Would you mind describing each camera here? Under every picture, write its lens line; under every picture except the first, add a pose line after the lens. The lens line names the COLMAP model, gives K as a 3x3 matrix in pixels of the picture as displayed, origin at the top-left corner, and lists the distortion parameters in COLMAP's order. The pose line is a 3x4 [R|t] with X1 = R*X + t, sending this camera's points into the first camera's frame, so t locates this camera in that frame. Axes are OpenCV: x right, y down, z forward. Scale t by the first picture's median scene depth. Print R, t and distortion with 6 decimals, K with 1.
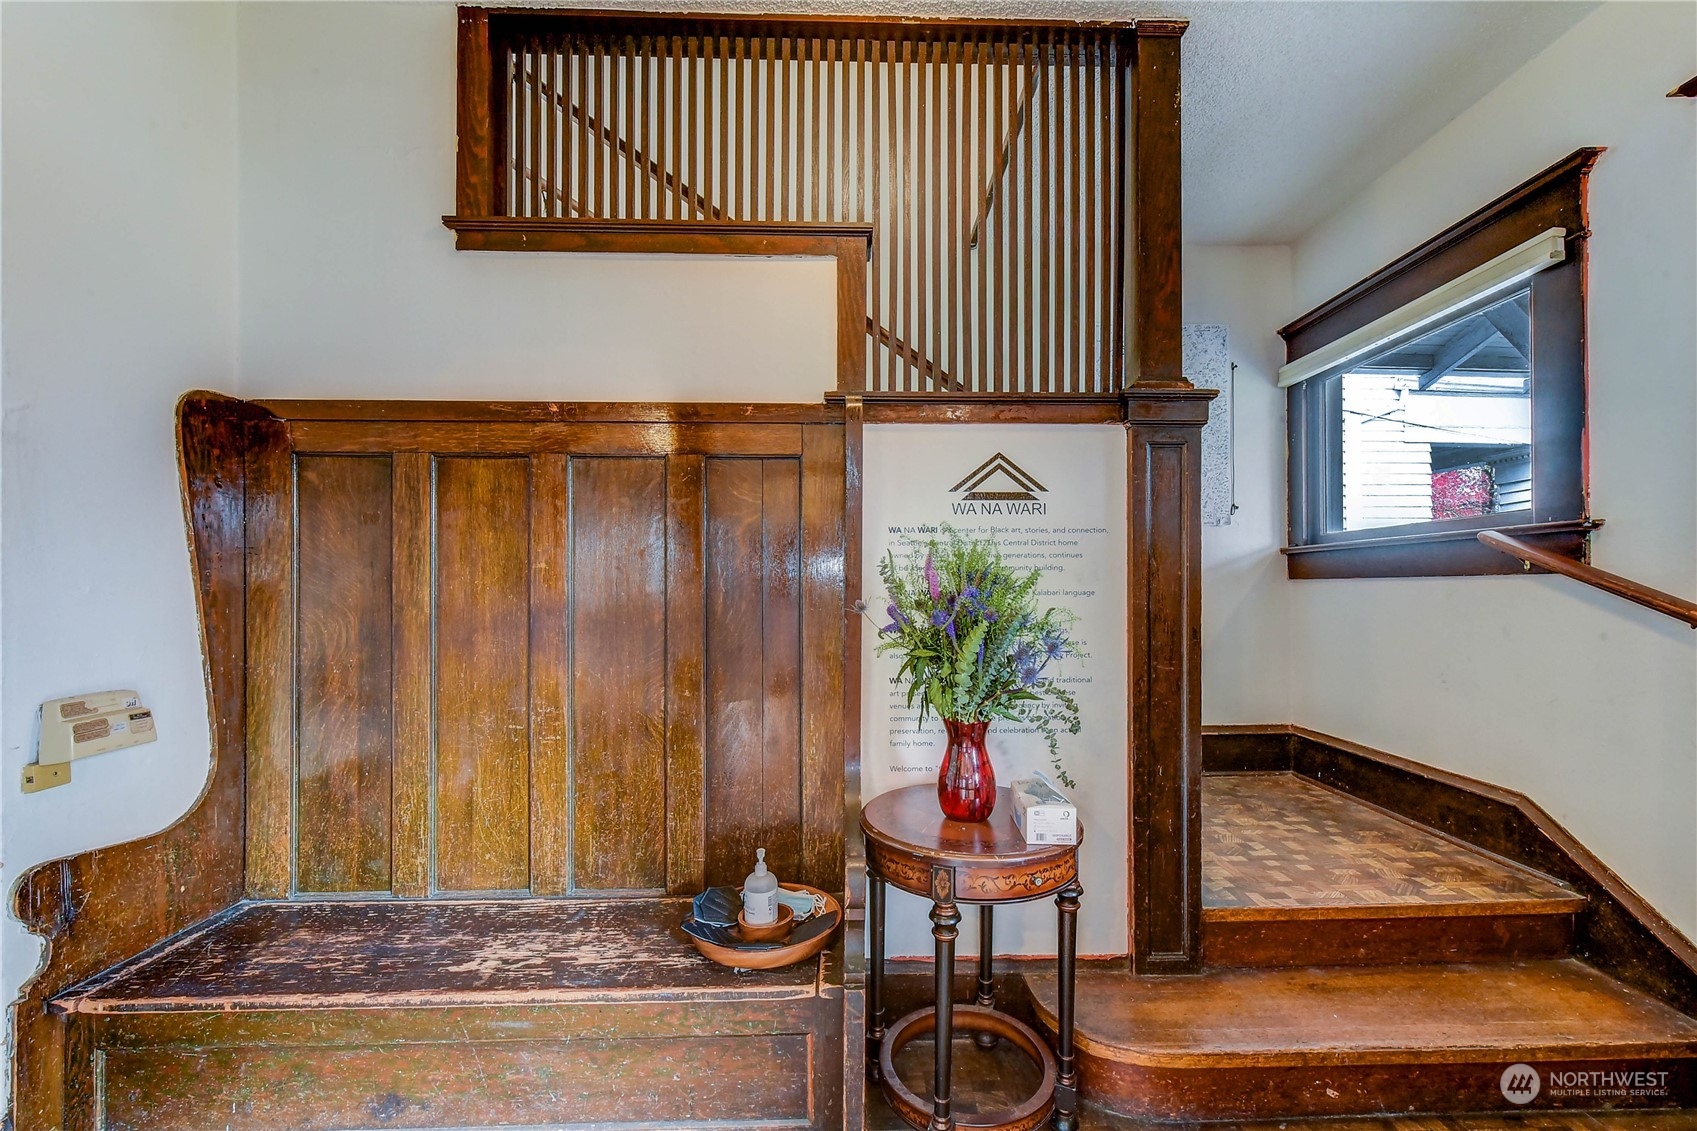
lens RADIAL K [[691.0, 0, 863.1], [0, 691.0, 568.6], [0, 0, 1]] dist [-0.001947, -0.000047]
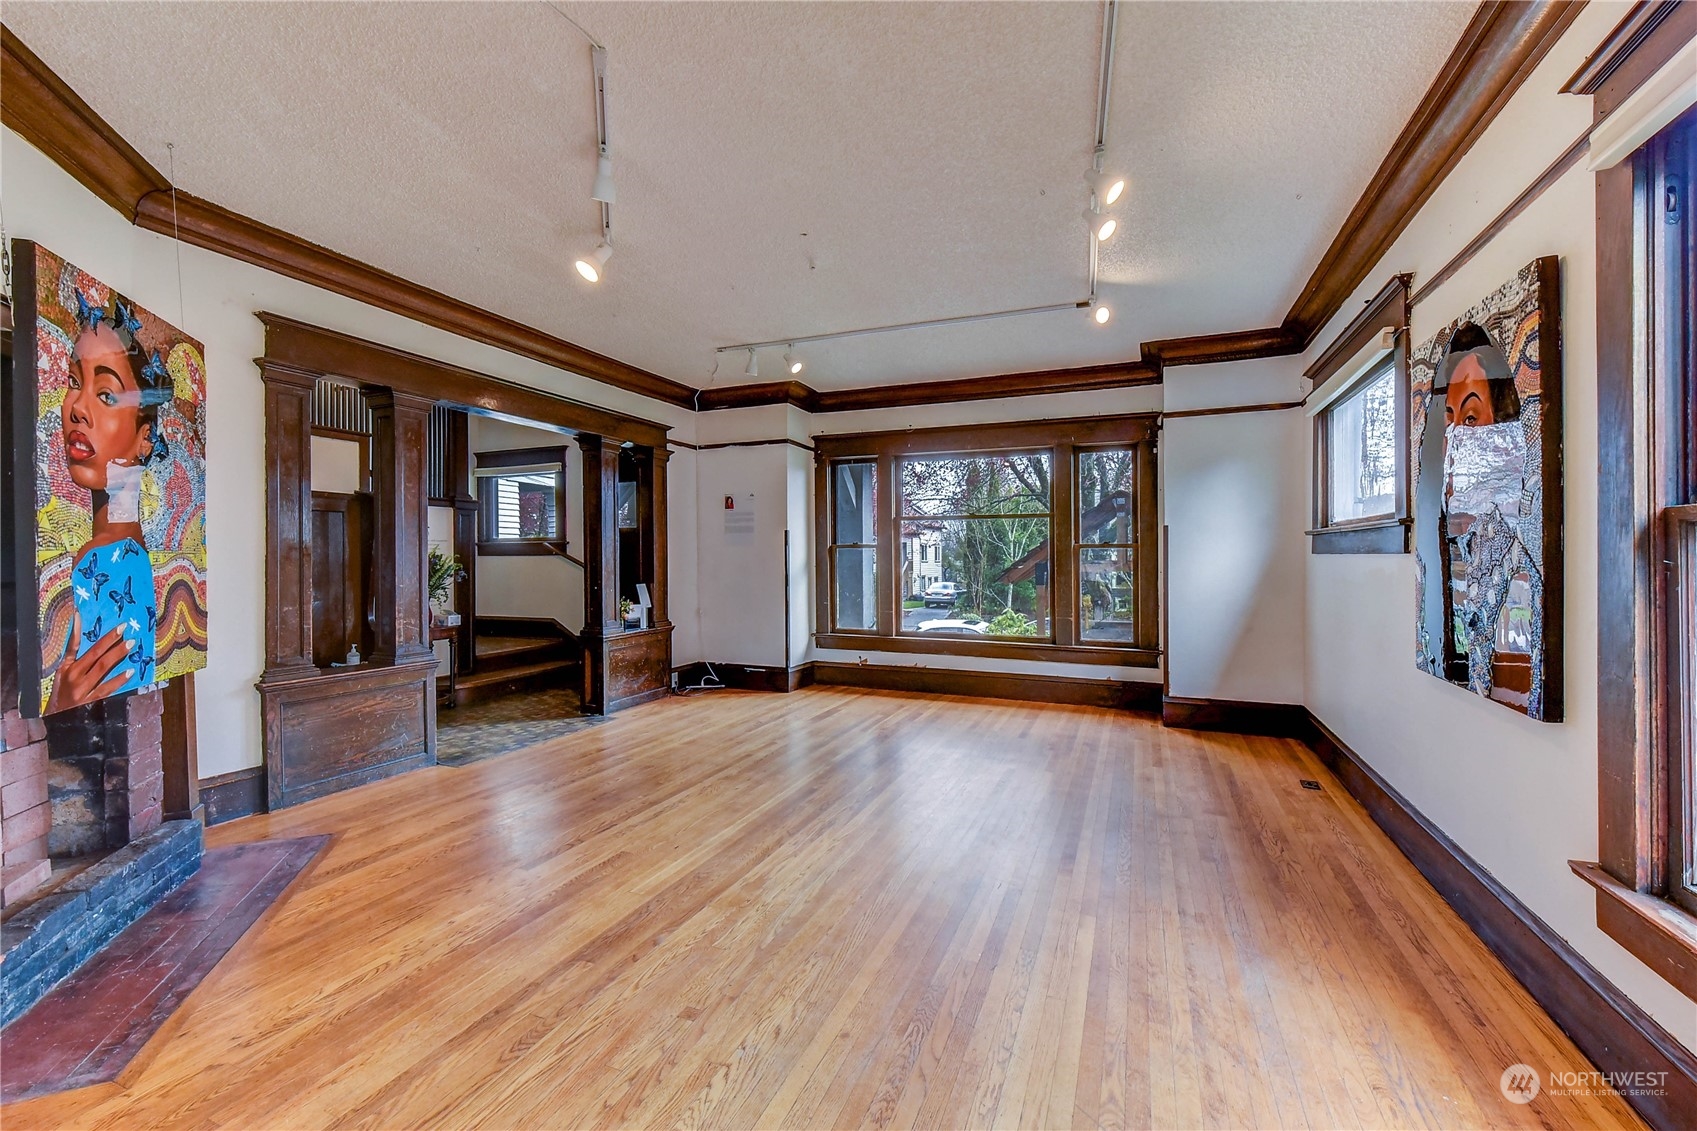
lens RADIAL K [[691.0, 0, 854.2], [0, 691.0, 561.0], [0, 0, 1]] dist [-0.001947, -0.000047]
pose [[0.396956, -0.003045, 0.917833, -1.858586], [-0.003774, 0.999981, 0.004950, 0.014571], [-0.917830, -0.005429, 0.396936, -2.013886]]
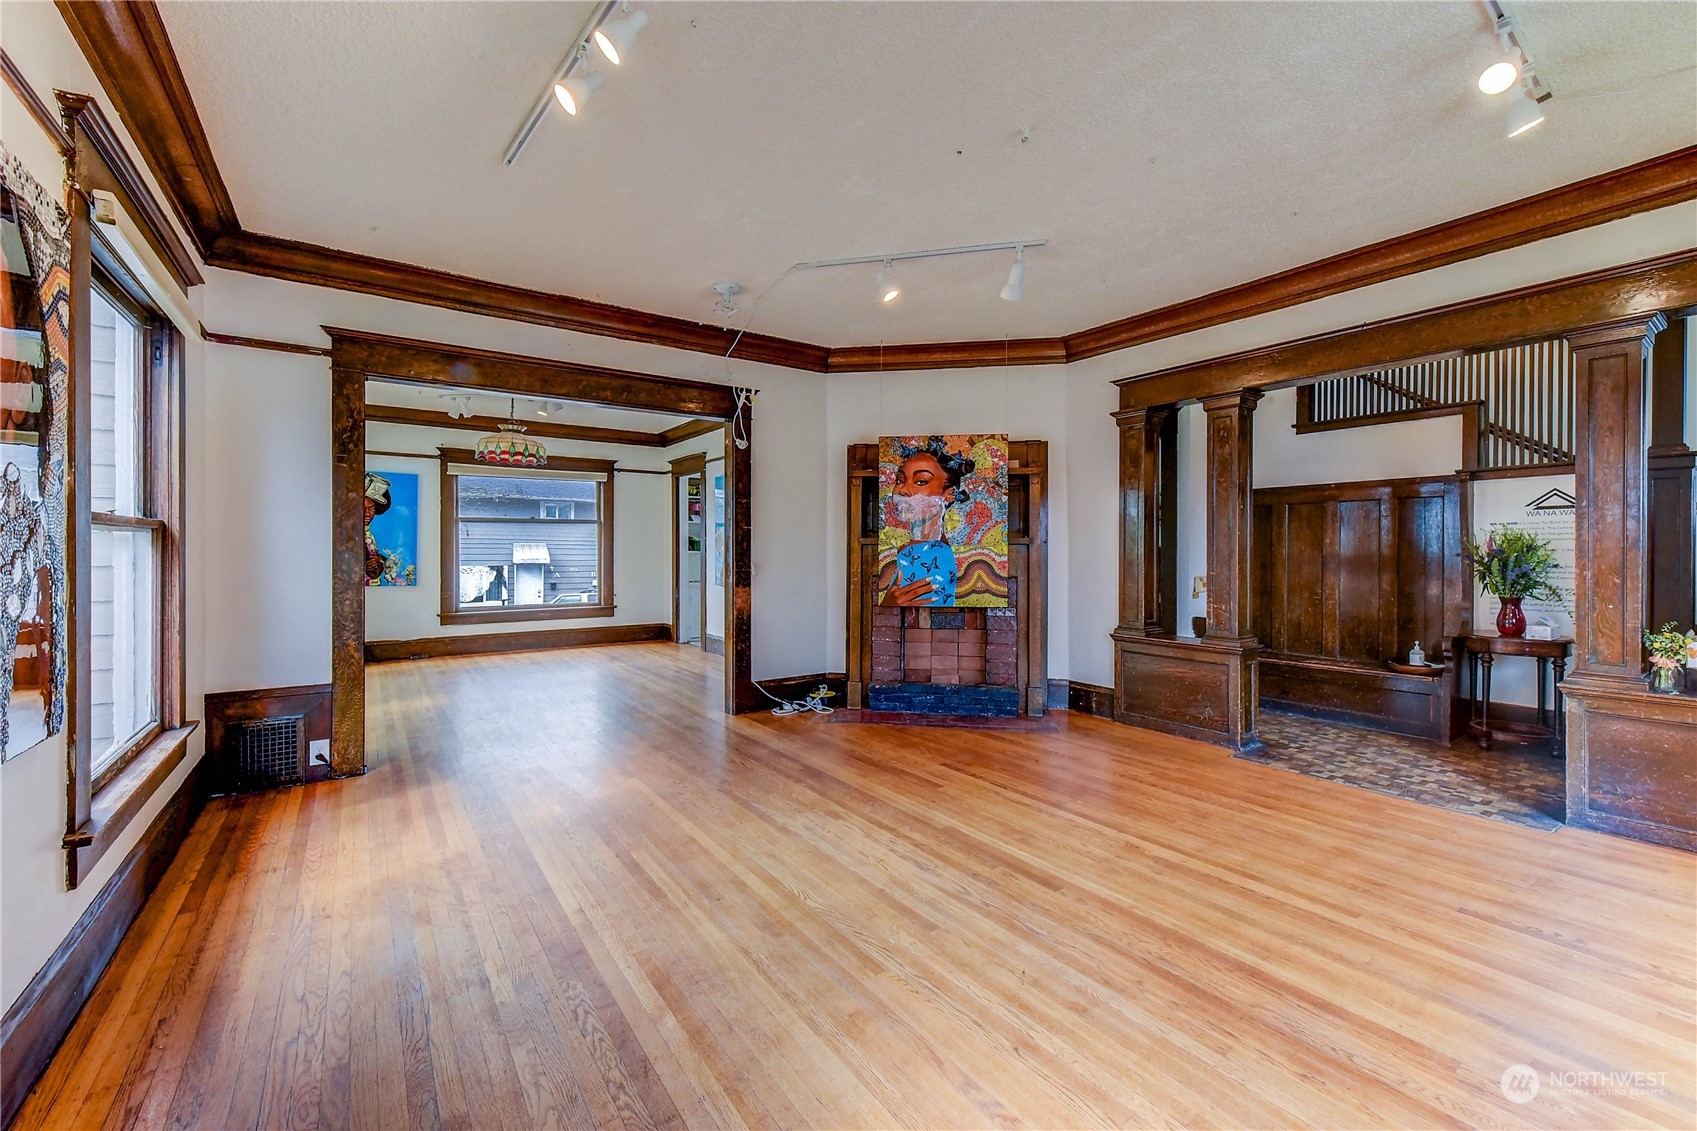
lens RADIAL K [[691.0, 0, 866.1], [0, 691.0, 555.9], [0, 0, 1]] dist [-0.001947, -0.000047]
pose [[0.573397, 0.004704, -0.819264, 0.775496], [0.005468, 0.999939, 0.009568, 0.019935], [0.819260, -0.009966, 0.573336, -2.188050]]
